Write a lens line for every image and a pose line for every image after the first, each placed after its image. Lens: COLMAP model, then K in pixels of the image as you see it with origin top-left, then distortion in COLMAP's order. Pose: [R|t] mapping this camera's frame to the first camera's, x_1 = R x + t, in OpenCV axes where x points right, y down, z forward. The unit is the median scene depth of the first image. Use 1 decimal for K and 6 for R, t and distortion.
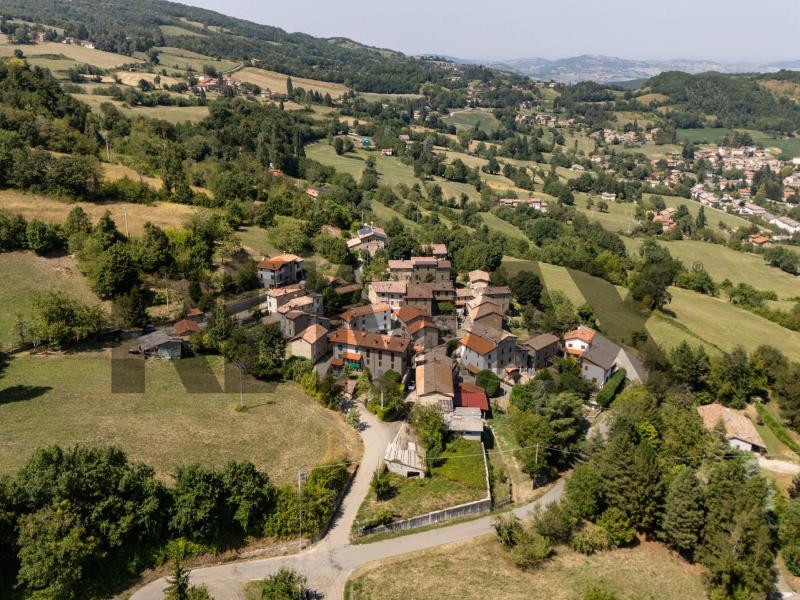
lens RADIAL K [[783.7, 0, 403.1], [0, 783.7, 301.4], [0, 0, 1]] dist [0.116581, -0.207721]
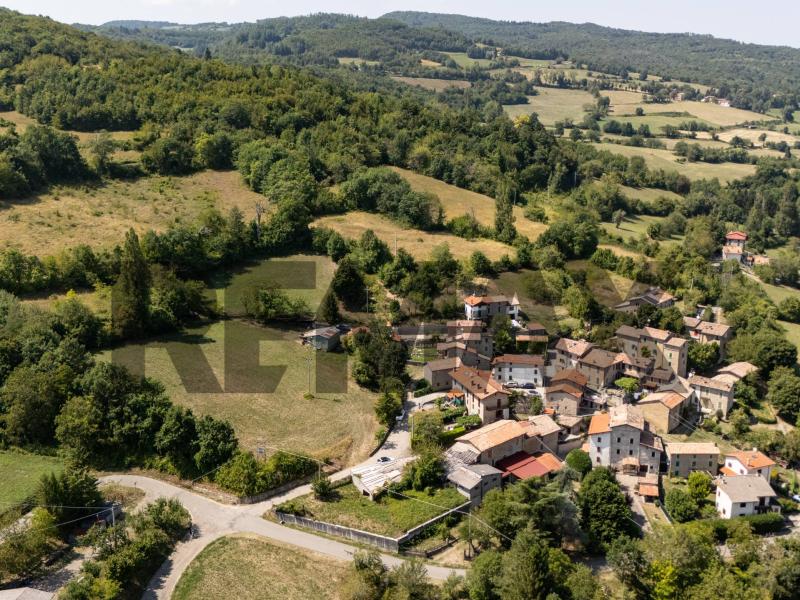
lens RADIAL K [[783.7, 0, 403.1], [0, 783.7, 301.4], [0, 0, 1]] dist [0.116581, -0.207721]
pose [[0.679387, 0.181095, -0.711083, 0.564372], [-0.228414, 0.973114, 0.029595, -0.058148], [0.697324, 0.142315, 0.702485, 0.179823]]
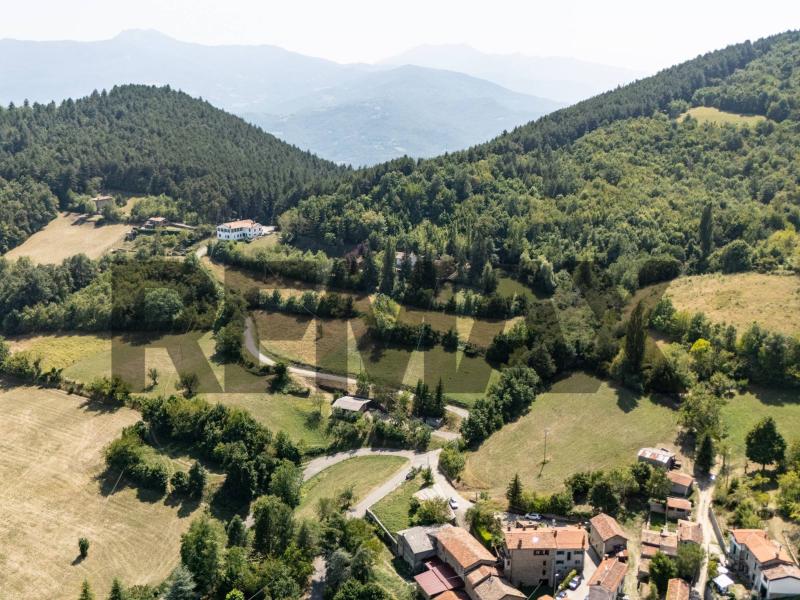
lens RADIAL K [[783.7, 0, 403.1], [0, 783.7, 301.4], [0, 0, 1]] dist [0.116581, -0.207721]
pose [[-0.893271, 0.104626, -0.437172, 0.476264], [-0.155022, 0.841174, 0.518069, -0.623252], [0.421942, 0.530547, -0.735177, 1.385656]]
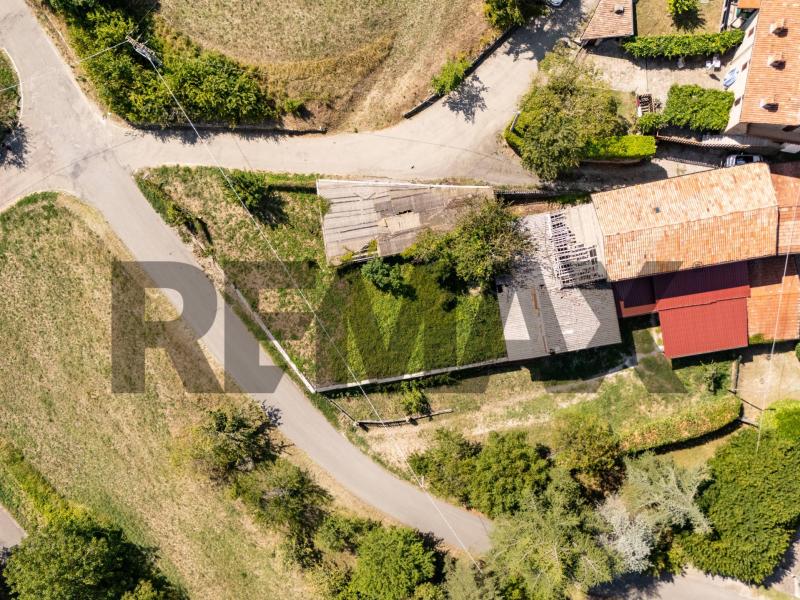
lens RADIAL K [[783.7, 0, 403.1], [0, 783.7, 301.4], [0, 0, 1]] dist [0.116581, -0.207721]
pose [[0.189814, 0.980176, -0.056791, 0.066227], [-0.289287, 0.111109, 0.950772, -0.207215], [0.938235, -0.164041, 0.304642, 0.653063]]
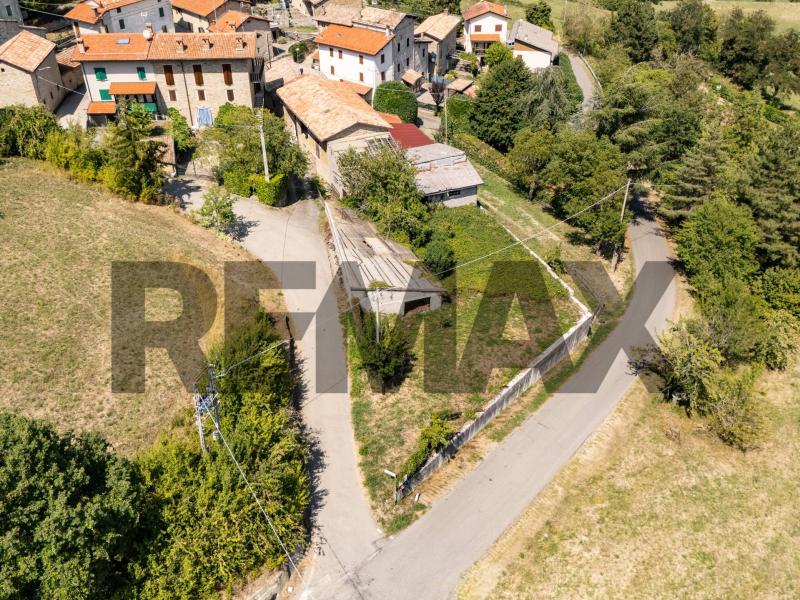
lens RADIAL K [[783.7, 0, 403.1], [0, 783.7, 301.4], [0, 0, 1]] dist [0.116581, -0.207721]
pose [[0.907527, -0.247008, 0.339679, -0.102964], [0.142955, 0.942150, 0.303177, 0.063909], [-0.394916, -0.226583, 0.890338, 0.459863]]
